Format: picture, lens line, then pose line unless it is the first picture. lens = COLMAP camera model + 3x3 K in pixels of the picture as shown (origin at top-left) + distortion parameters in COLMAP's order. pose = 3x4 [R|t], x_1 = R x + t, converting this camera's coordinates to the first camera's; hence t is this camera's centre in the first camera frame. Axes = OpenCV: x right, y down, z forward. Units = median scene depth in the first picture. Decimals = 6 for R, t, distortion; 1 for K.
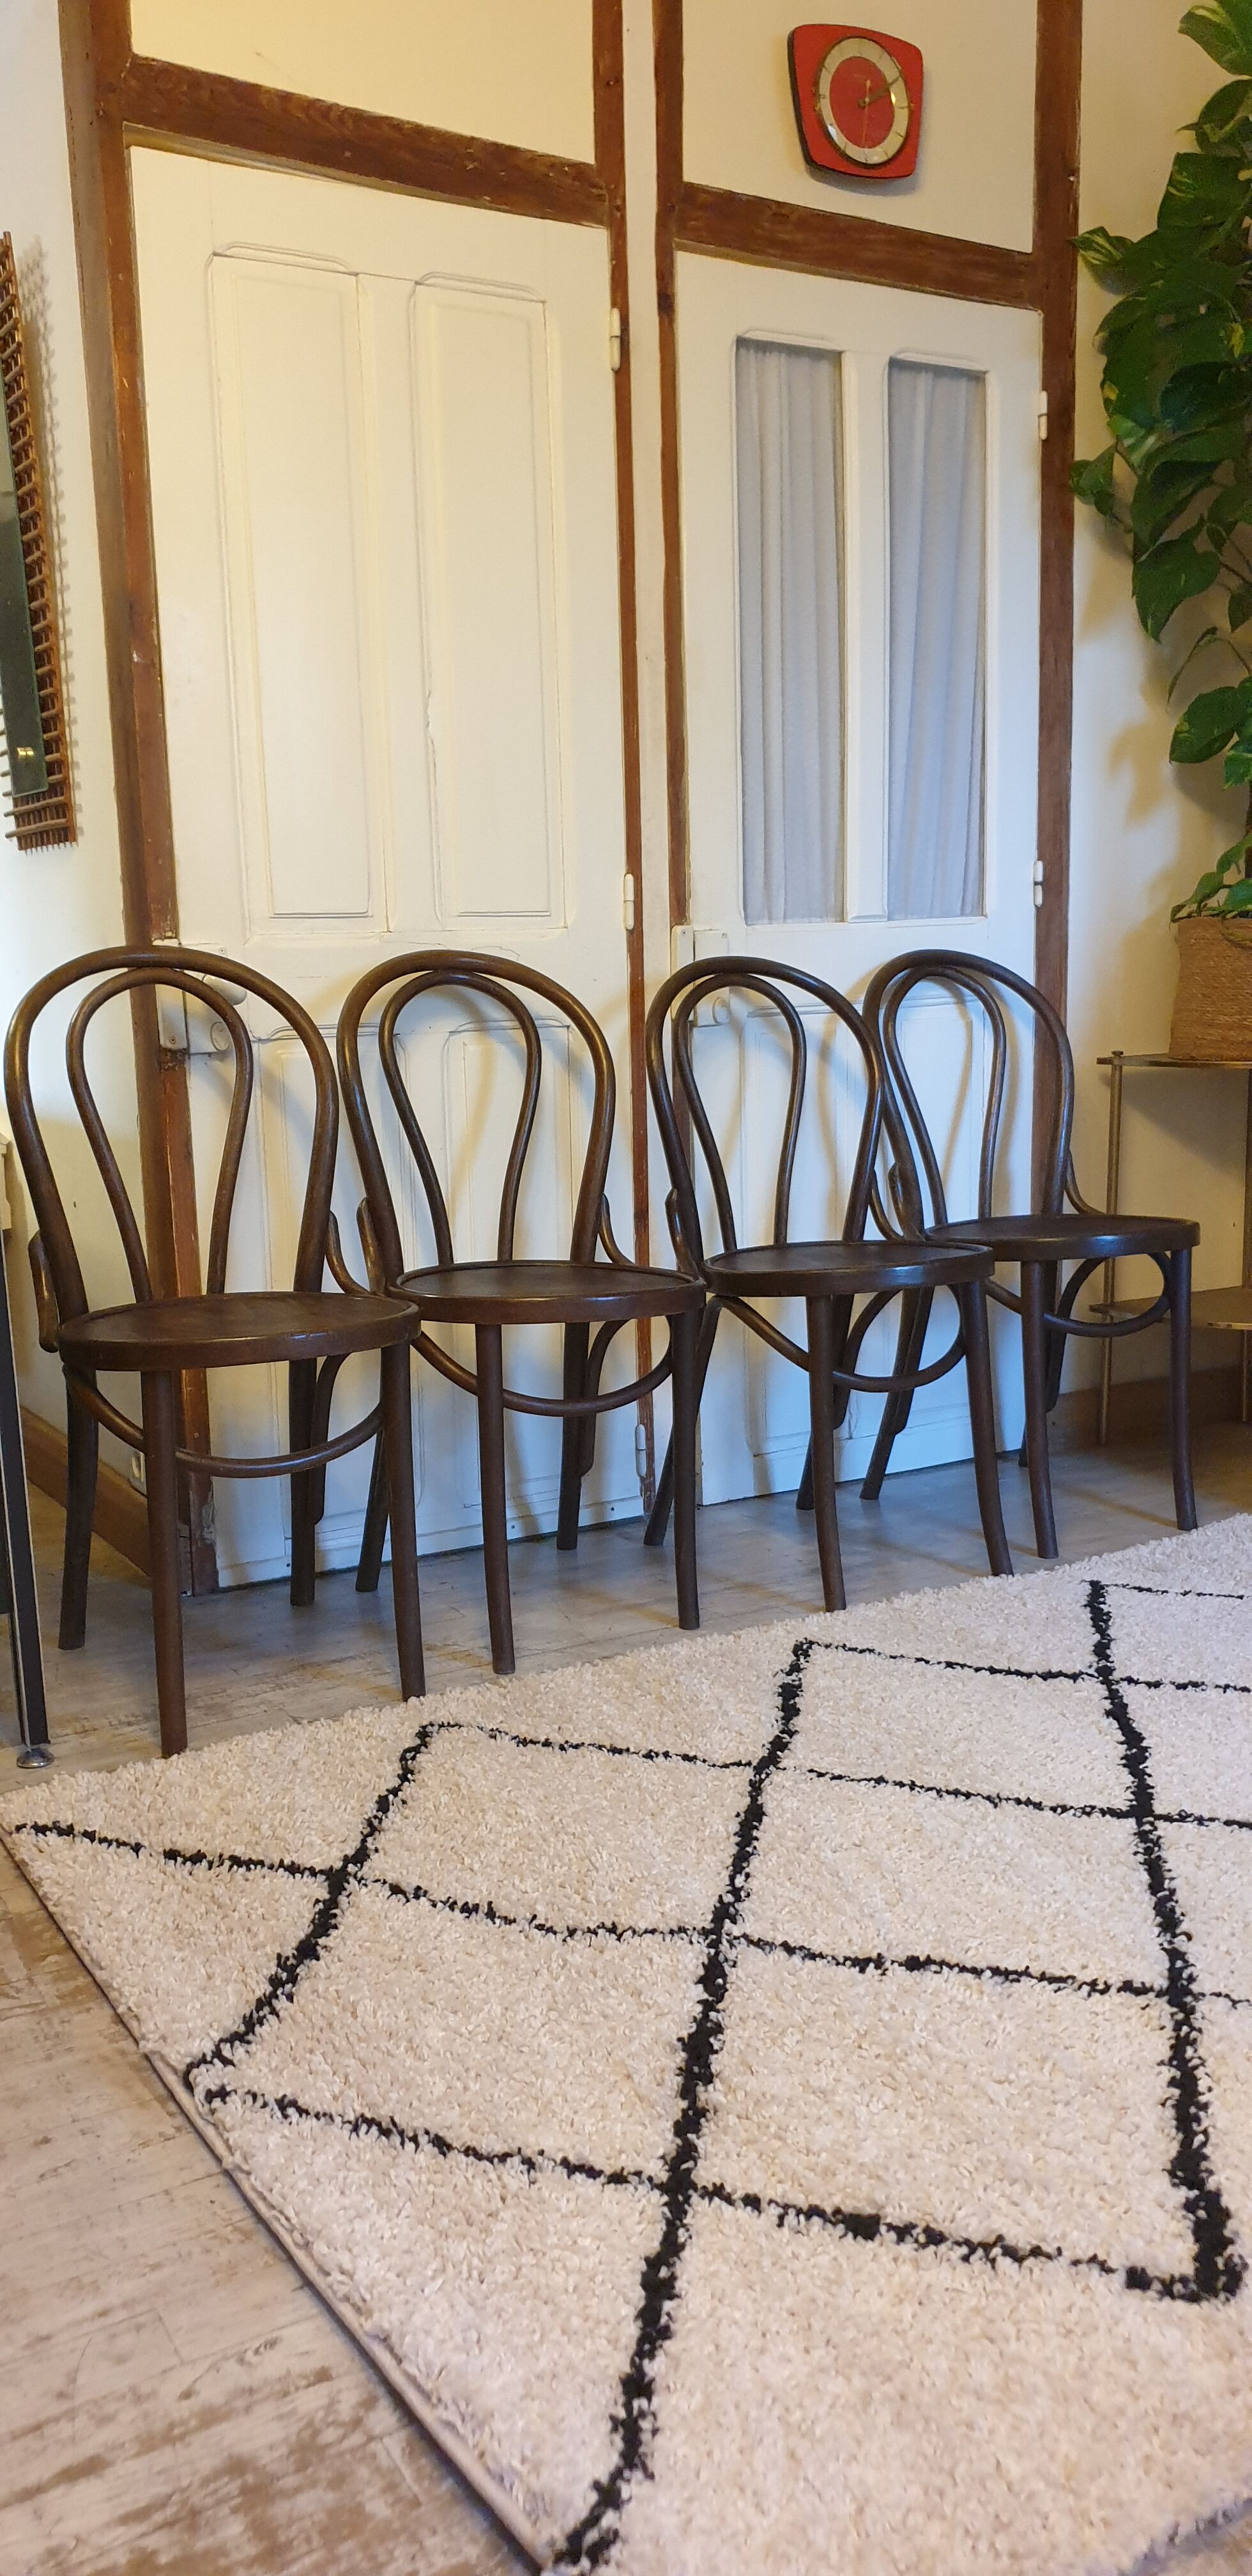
lens RADIAL K [[2104.4, 0, 627.5], [0, 2104.4, 1283.0], [0, 0, 1]] dist [-0.004635, 0.055775]
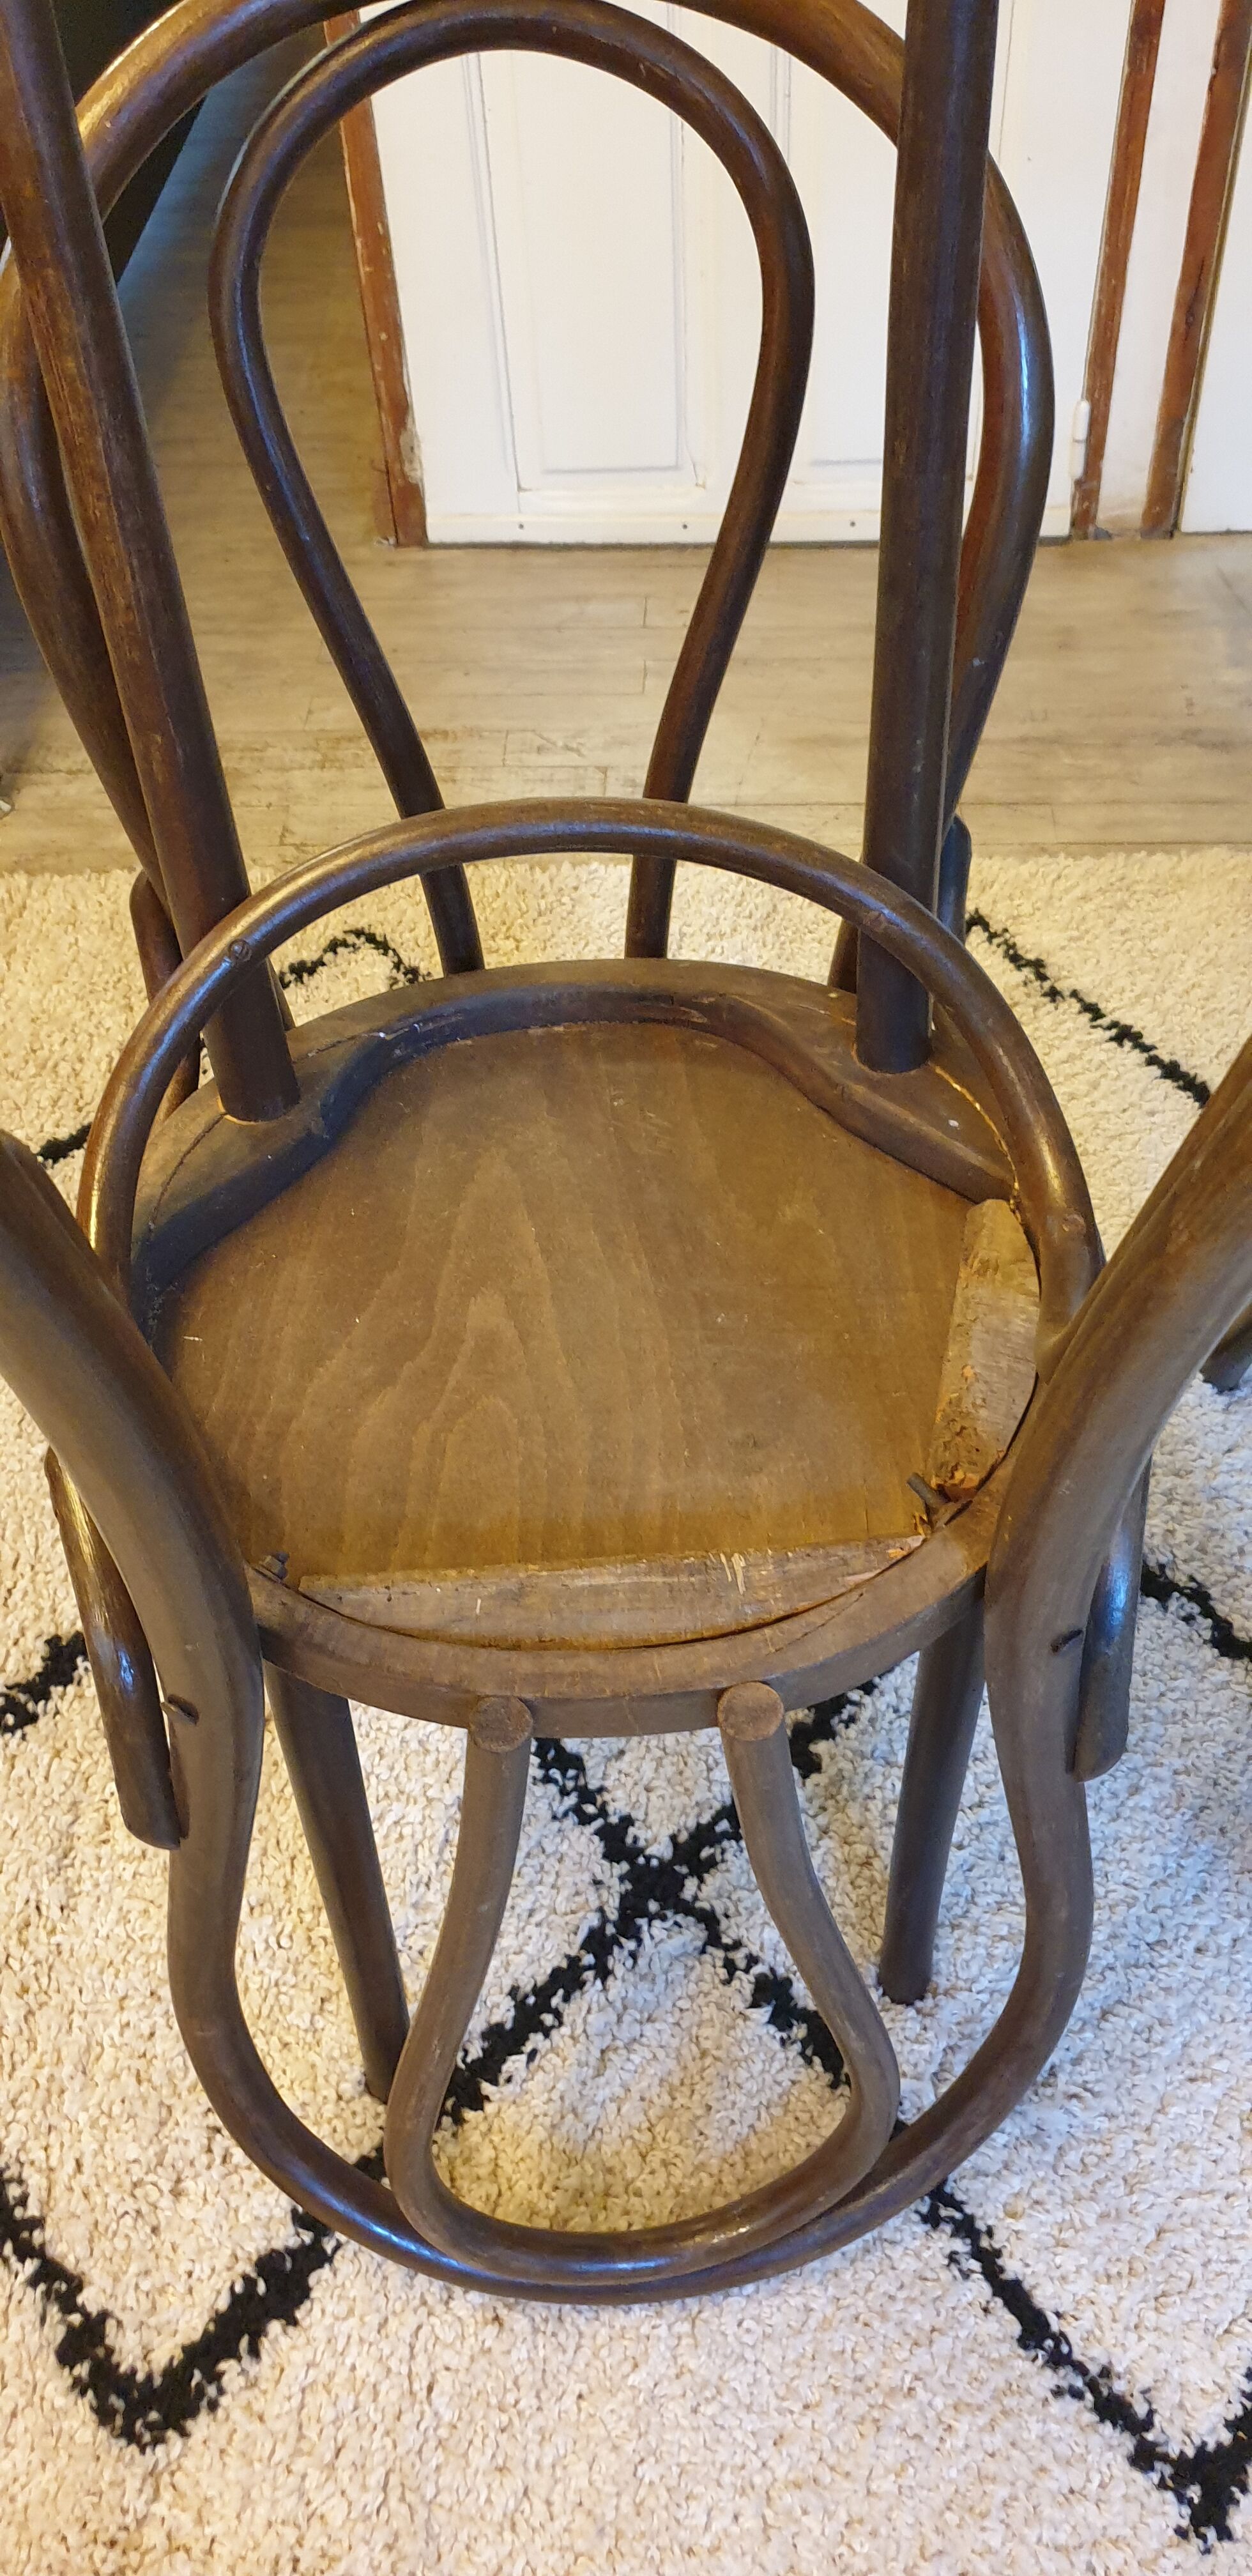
lens RADIAL K [[2104.4, 0, 587.0], [0, 2104.4, 1291.7], [0, 0, 1]] dist [-0.004635, 0.055775]
pose [[0.842773, 0.383942, -0.377256, 0.245139], [-0.055018, 0.758642, 0.649180, -0.148522], [0.535450, -0.526355, 0.660487, 0.361490]]
